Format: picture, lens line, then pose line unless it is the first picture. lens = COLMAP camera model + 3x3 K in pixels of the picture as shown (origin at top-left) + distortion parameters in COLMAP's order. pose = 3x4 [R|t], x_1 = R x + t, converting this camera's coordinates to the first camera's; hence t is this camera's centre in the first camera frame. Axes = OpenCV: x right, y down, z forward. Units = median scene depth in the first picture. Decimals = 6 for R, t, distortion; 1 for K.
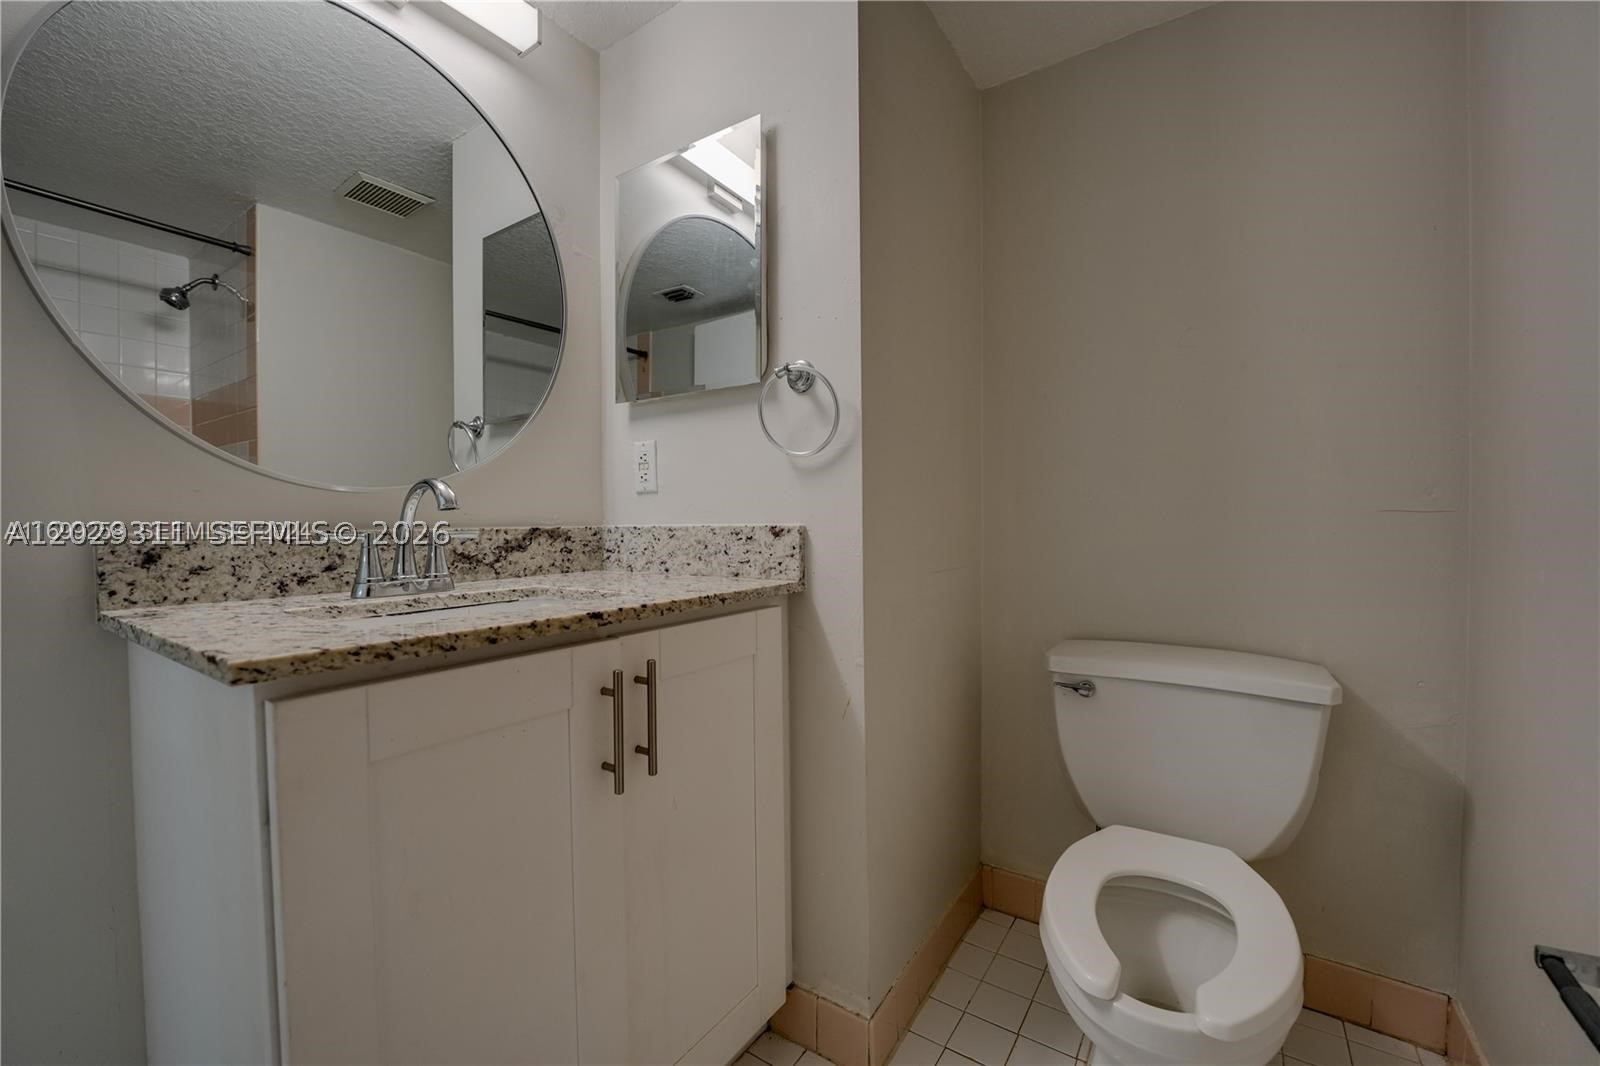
lens RADIAL K [[642.6, 0, 800.7], [0, 642.6, 534.4], [0, 0, 1]] dist [-0.024585, 0.002710]
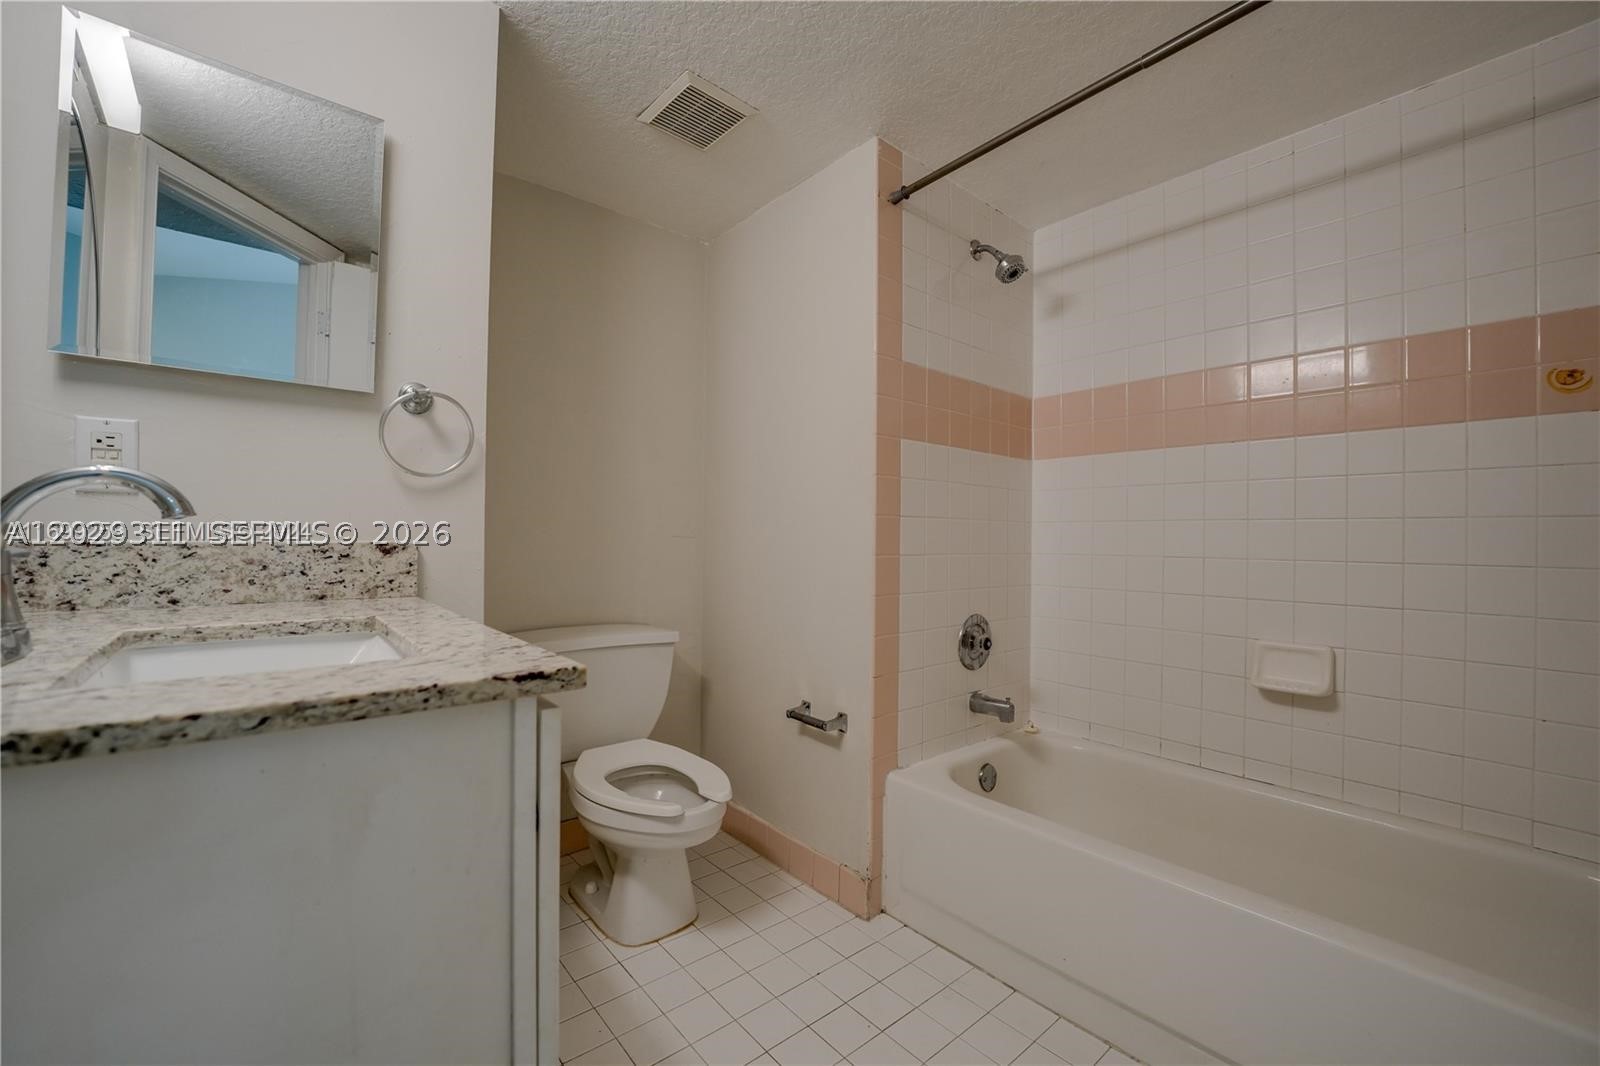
lens RADIAL K [[642.6, 0, 800.9], [0, 642.6, 537.2], [0, 0, 1]] dist [-0.024585, 0.002710]
pose [[0.285071, 0.012948, 0.958419, -0.743707], [0.005731, 0.999868, -0.015213, -0.003373], [-0.958489, 0.009830, 0.284960, 0.114105]]
